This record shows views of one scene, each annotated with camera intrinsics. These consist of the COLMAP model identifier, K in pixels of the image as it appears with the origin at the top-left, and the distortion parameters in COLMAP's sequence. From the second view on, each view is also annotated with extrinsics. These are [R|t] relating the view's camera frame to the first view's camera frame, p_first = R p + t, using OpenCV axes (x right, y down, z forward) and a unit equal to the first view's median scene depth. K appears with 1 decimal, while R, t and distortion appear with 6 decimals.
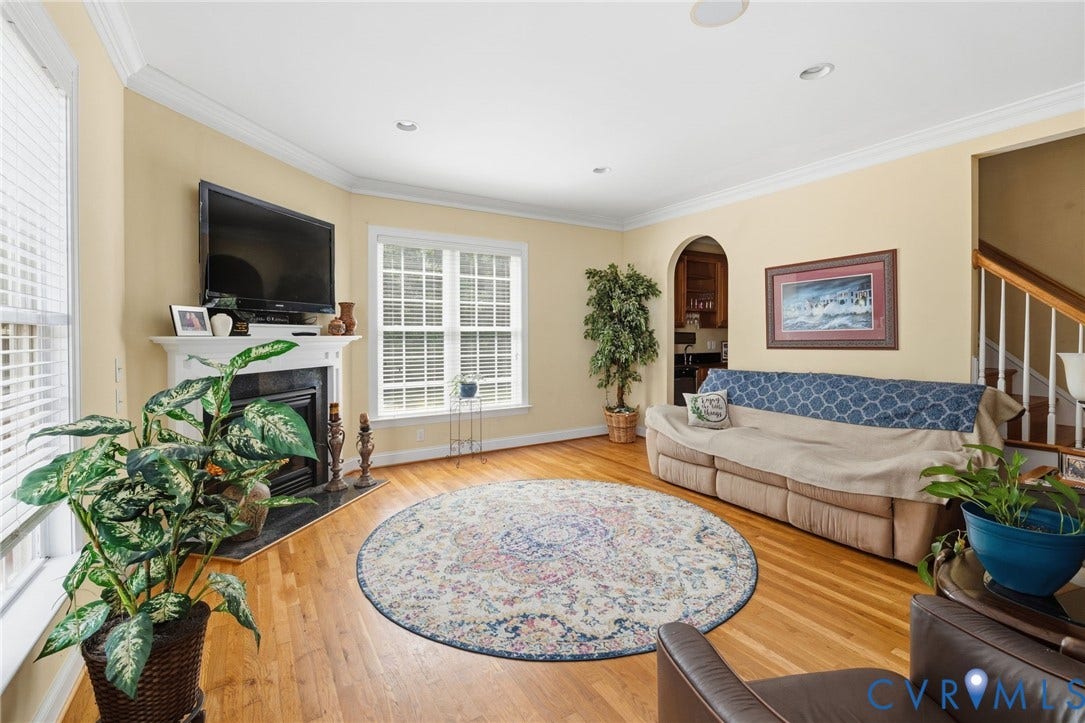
lens RADIAL K [[476.5, 0, 540.7], [0, 476.5, 338.2], [0, 0, 1]] dist [-0.003169, 0.001478]
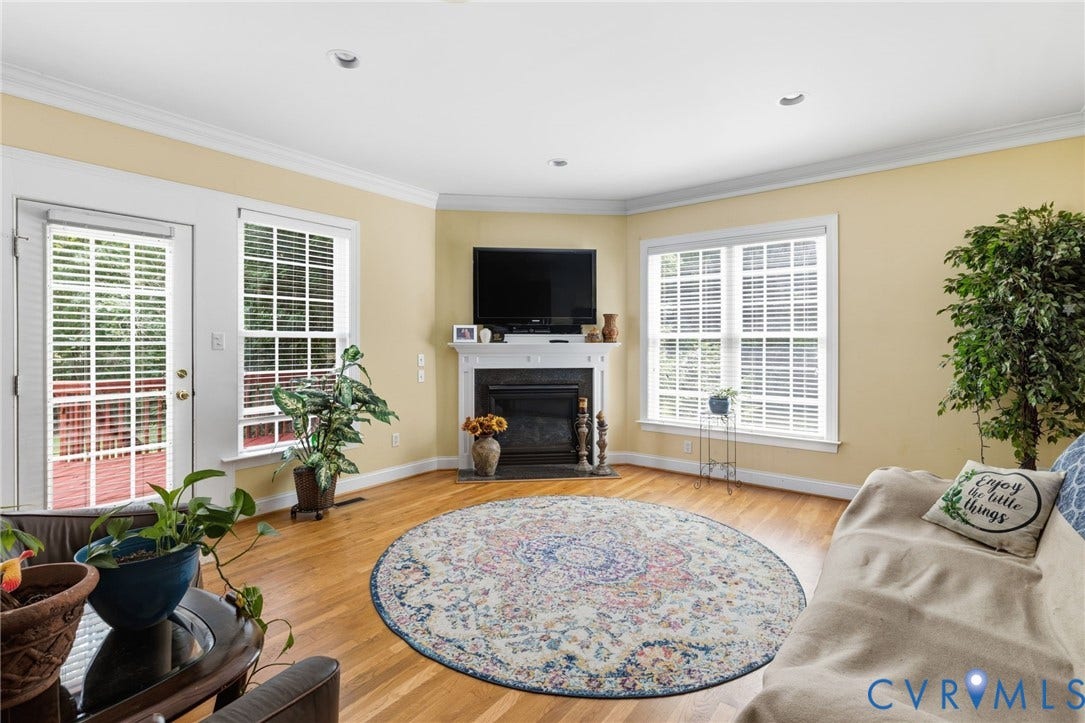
lens RADIAL K [[497.3, 0, 539.8], [0, 497.3, 344.0], [0, 0, 1]] dist [-0.001533, 0.000221]
pose [[0.354197, 0.004283, -0.935161, 0.874988], [-0.007110, 0.999973, 0.001887, -0.004817], [0.935144, 0.005980, 0.354217, 0.554823]]
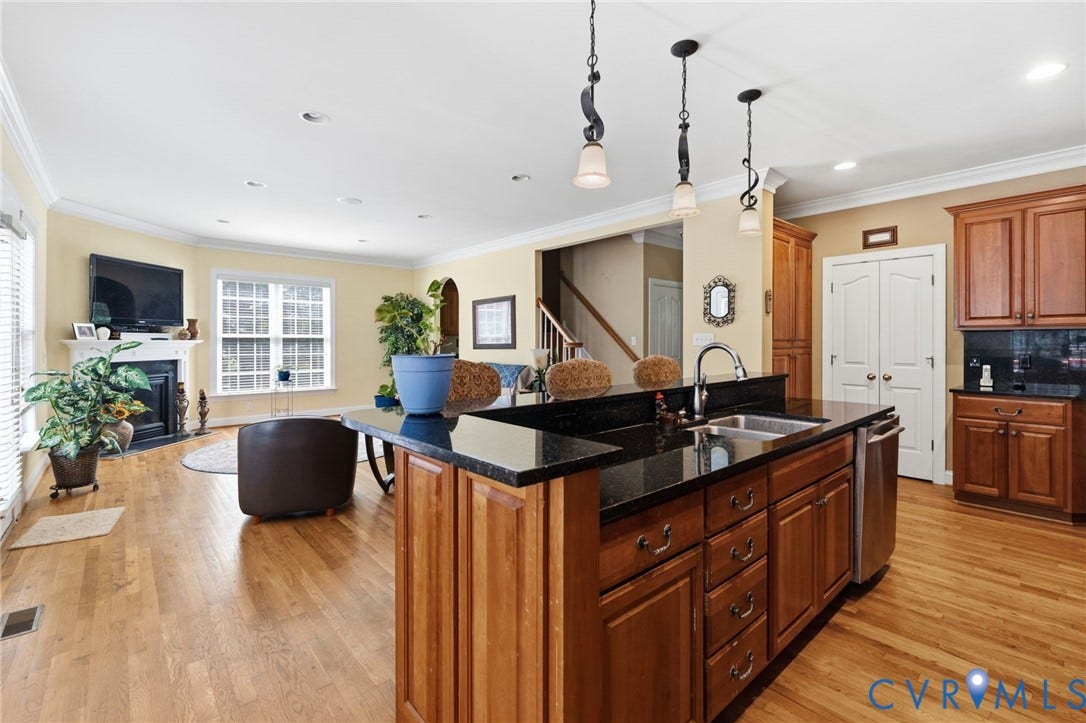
lens RADIAL K [[476.9, 0, 541.1], [0, 476.9, 341.4], [0, 0, 1]] dist [-0.003169, 0.001478]
pose [[0.985548, 0.004073, 0.169346, 0.605316], [-0.002947, 0.999972, -0.006899, 0.007918], [-0.169370, 0.006301, 0.985532, -0.973444]]
